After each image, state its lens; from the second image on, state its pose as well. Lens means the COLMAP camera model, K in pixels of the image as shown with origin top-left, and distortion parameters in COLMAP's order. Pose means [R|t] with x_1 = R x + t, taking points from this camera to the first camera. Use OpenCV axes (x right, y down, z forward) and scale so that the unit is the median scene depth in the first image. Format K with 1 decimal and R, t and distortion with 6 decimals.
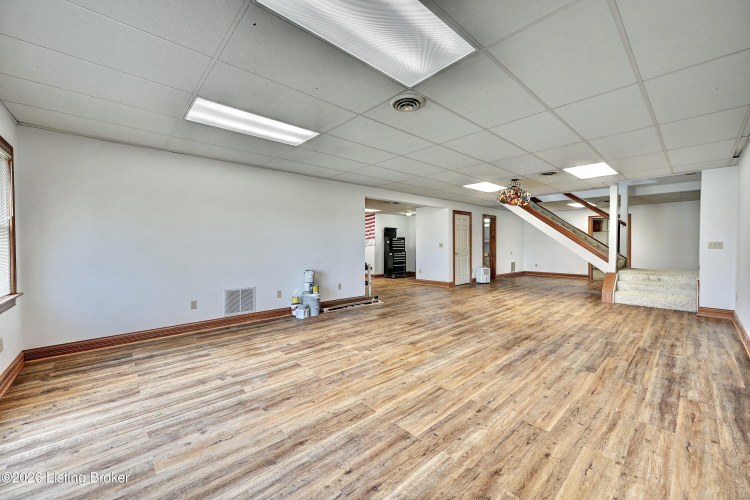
lens RADIAL K [[293.5, 0, 376.4], [0, 293.5, 251.4], [0, 0, 1]] dist [0.000883, -0.000010]
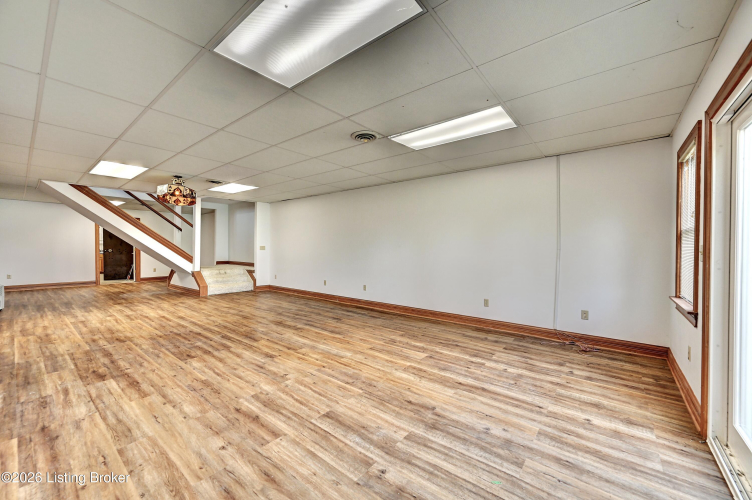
lens RADIAL K [[295.3, 0, 376.8], [0, 295.3, 248.1], [0, 0, 1]] dist [-0.001135, -0.000015]
pose [[-0.148422, 0.000502, 0.988924, -1.035474], [0.018522, 0.999826, 0.002273, -0.018889], [-0.988751, 0.018654, -0.148405, 1.014936]]
